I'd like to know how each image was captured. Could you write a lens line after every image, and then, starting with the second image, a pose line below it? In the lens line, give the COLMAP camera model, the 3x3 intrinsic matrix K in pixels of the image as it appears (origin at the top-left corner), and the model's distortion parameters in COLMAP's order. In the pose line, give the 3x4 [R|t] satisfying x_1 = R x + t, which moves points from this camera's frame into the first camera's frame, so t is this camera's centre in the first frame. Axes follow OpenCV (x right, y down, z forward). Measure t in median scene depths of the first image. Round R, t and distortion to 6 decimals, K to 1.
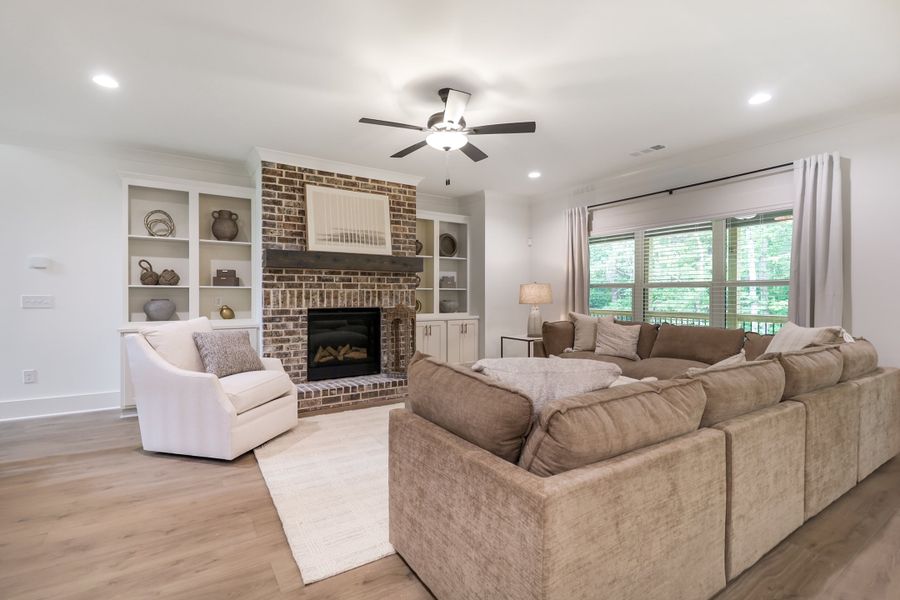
lens RADIAL K [[418.0, 0, 451.2], [0, 418.0, 299.8], [0, 0, 1]] dist [0.014396, -0.010306]
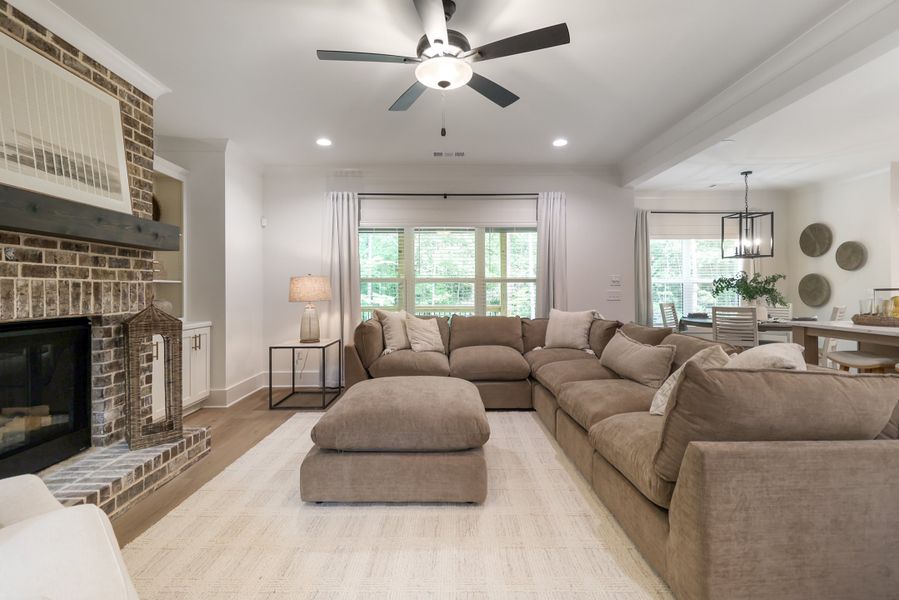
lens RADIAL K [[417.6, 0, 449.8], [0, 417.6, 289.5], [0, 0, 1]] dist [0.014396, -0.010306]
pose [[0.526603, -0.002883, 0.850106, -0.384237], [0.013965, 0.999889, -0.005259, -0.004736], [-0.849996, 0.014642, 0.526585, 0.385759]]
